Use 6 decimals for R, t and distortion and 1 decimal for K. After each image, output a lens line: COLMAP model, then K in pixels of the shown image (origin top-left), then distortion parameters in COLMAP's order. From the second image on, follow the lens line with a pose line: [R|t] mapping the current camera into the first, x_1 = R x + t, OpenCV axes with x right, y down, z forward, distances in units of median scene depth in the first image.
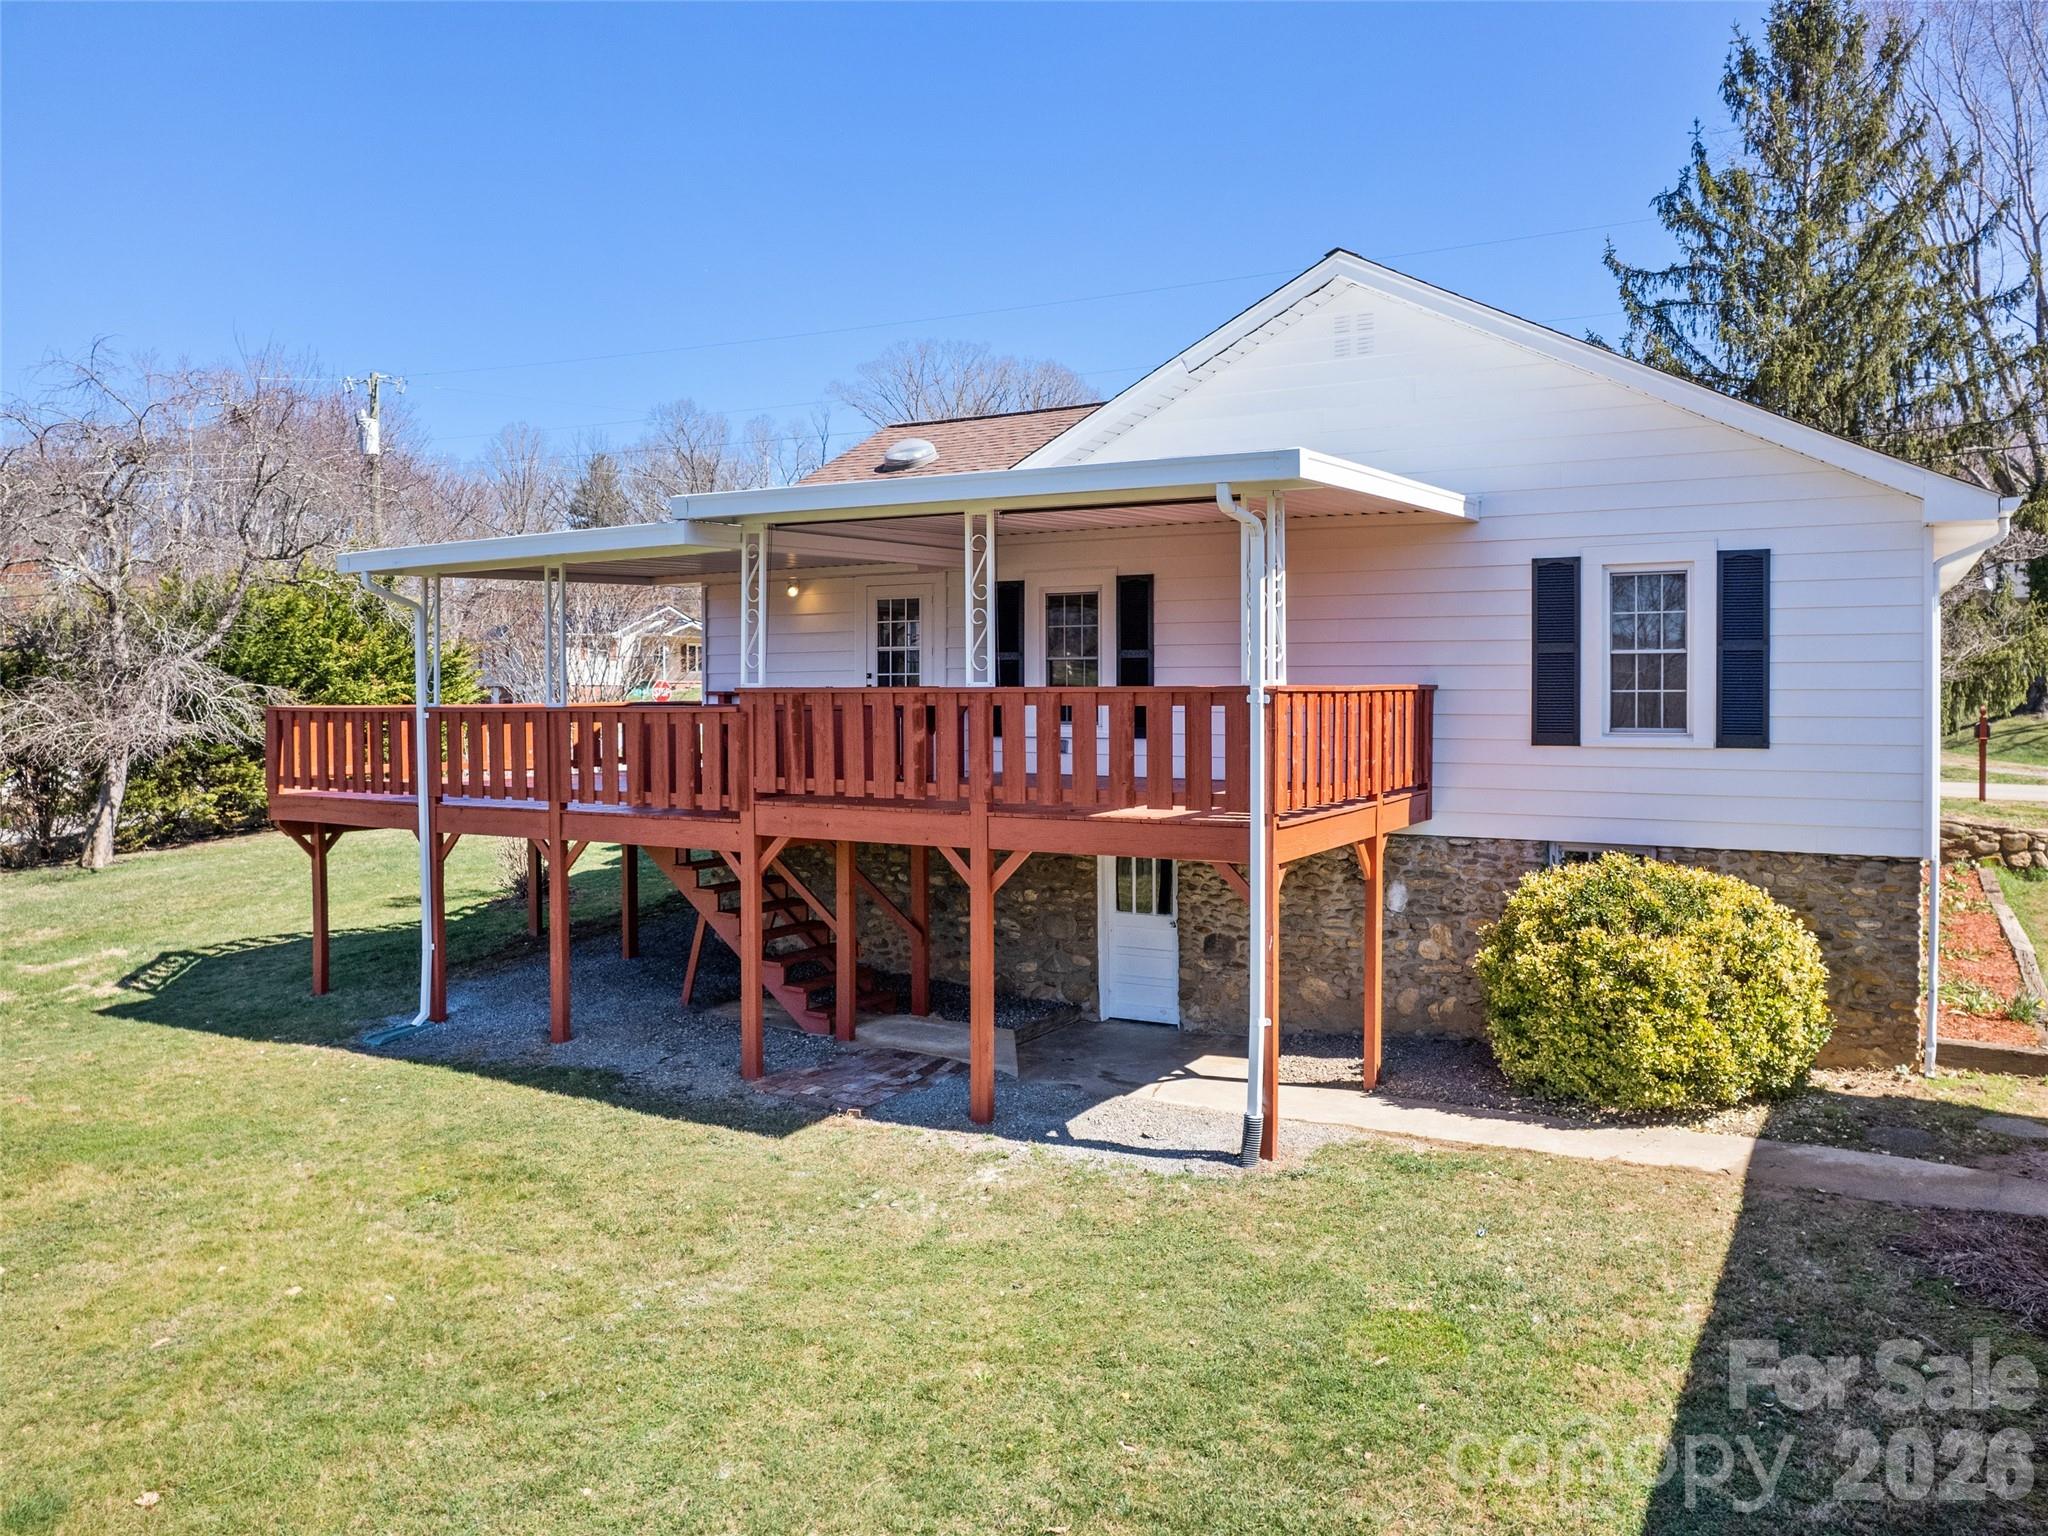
lens RADIAL K [[1492.2, 0, 1032.1], [0, 1492.2, 734.5], [0, 0, 1]] dist [-0.044557, 0.007867]
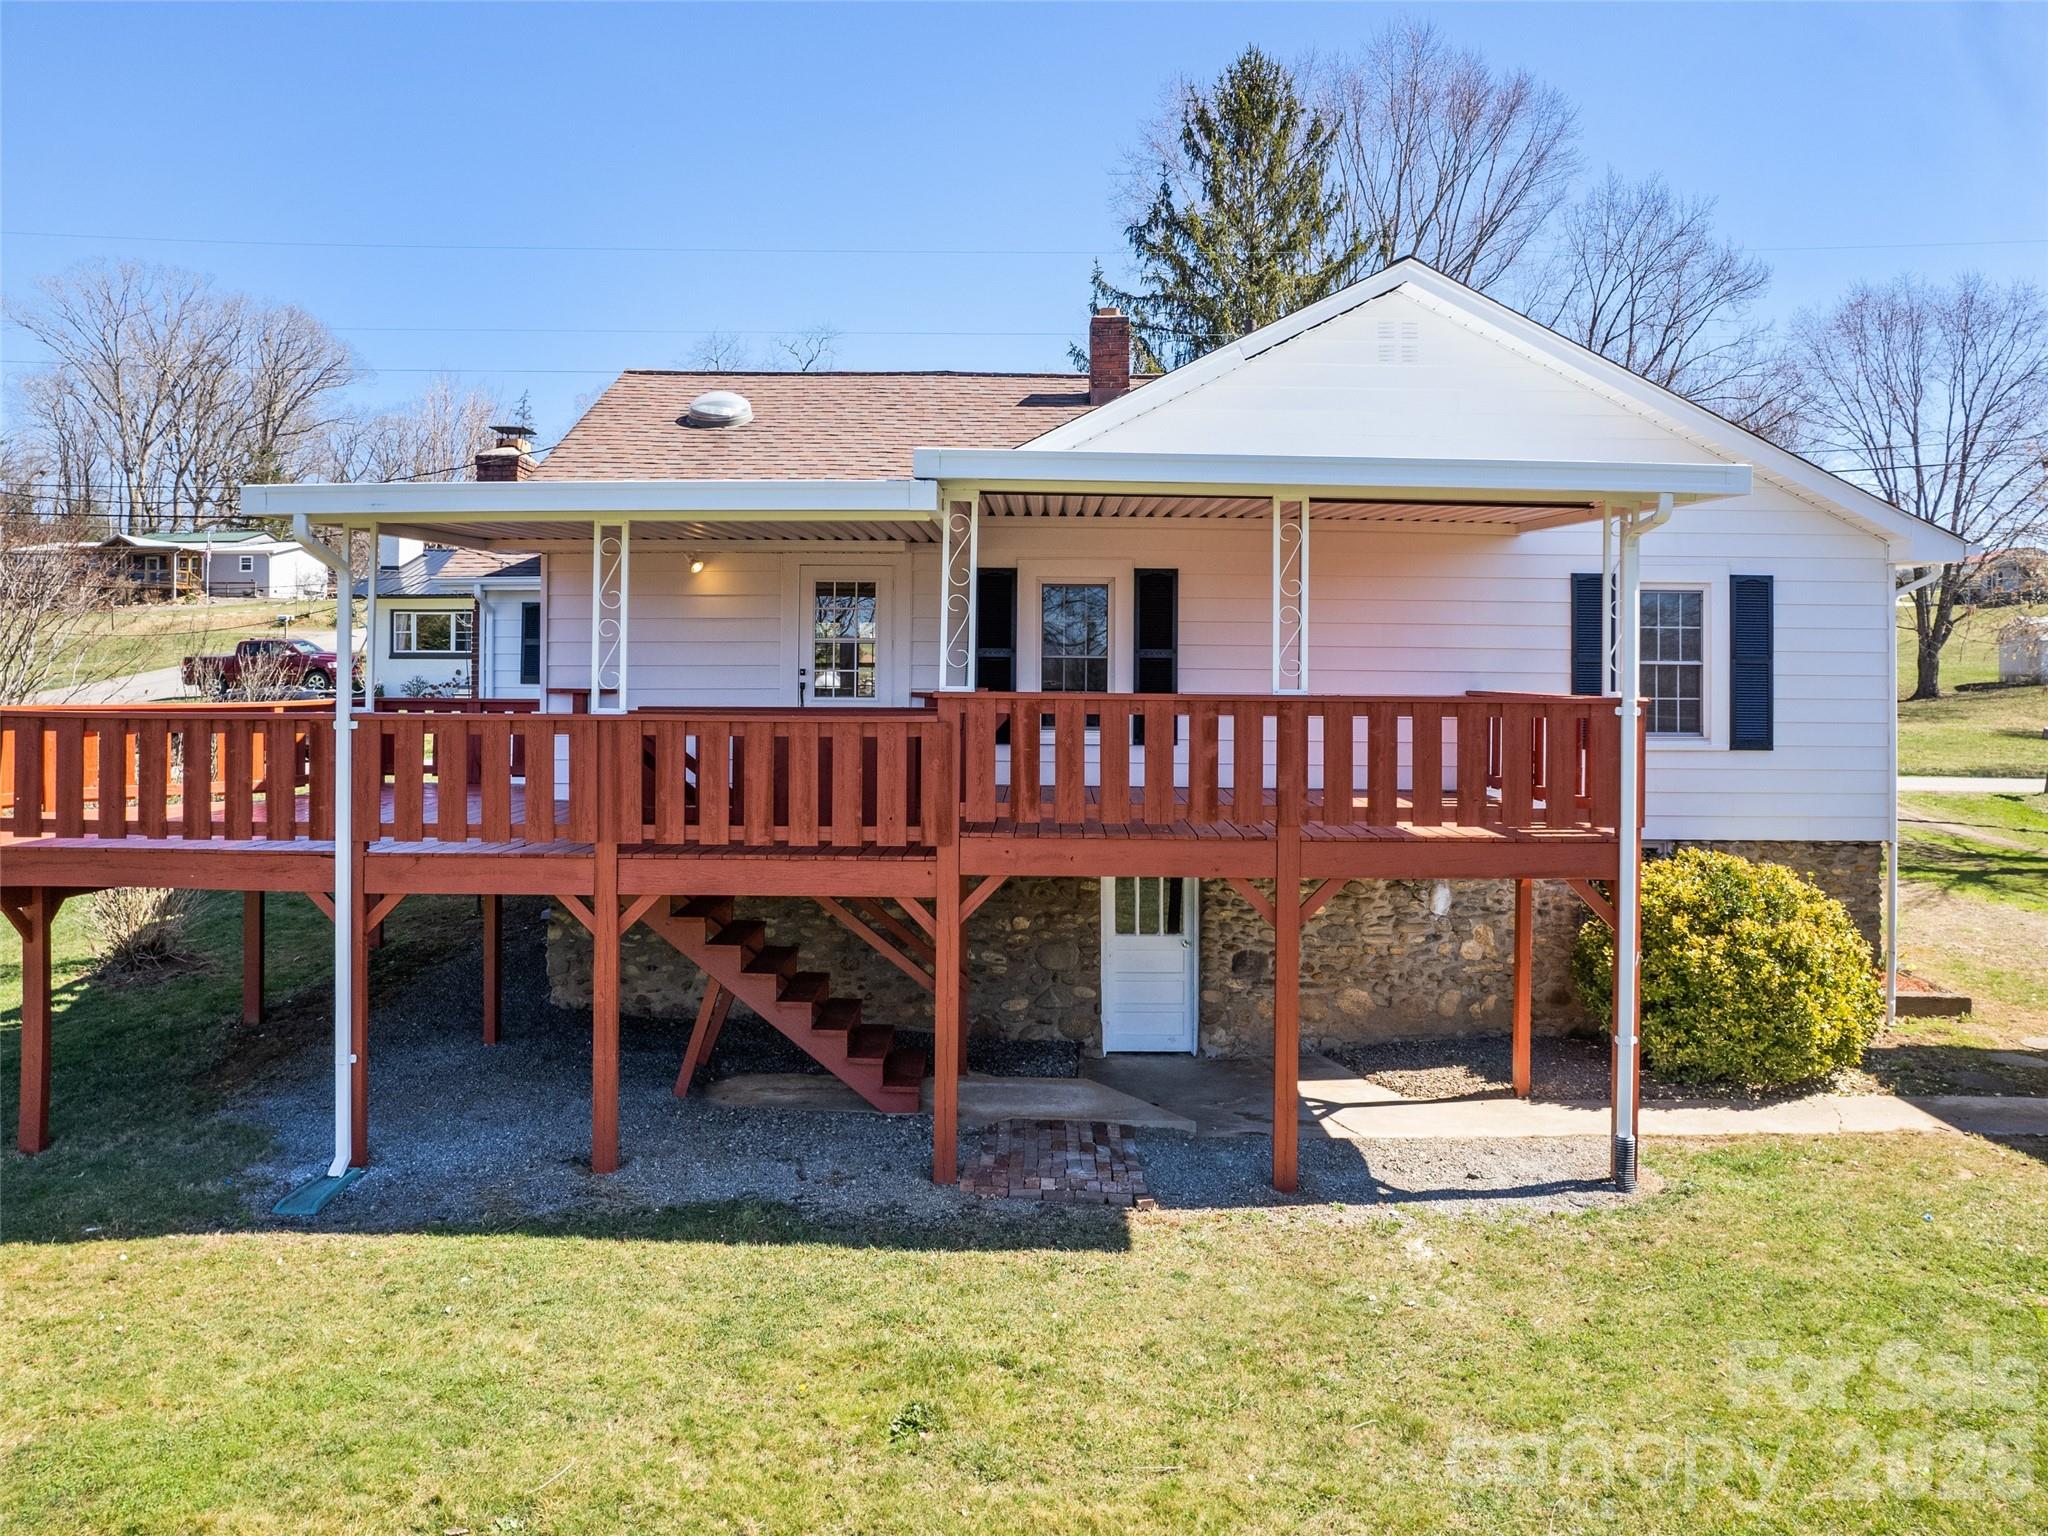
lens RADIAL K [[1508.2, 0, 1021.5], [0, 1508.2, 677.2], [0, 0, 1]] dist [-0.039936, 0.001035]
pose [[0.869839, 0.010552, 0.493222, -0.504920], [0.004044, 0.999585, -0.028516, -0.014388], [-0.493319, 0.026799, 0.869436, 0.248240]]
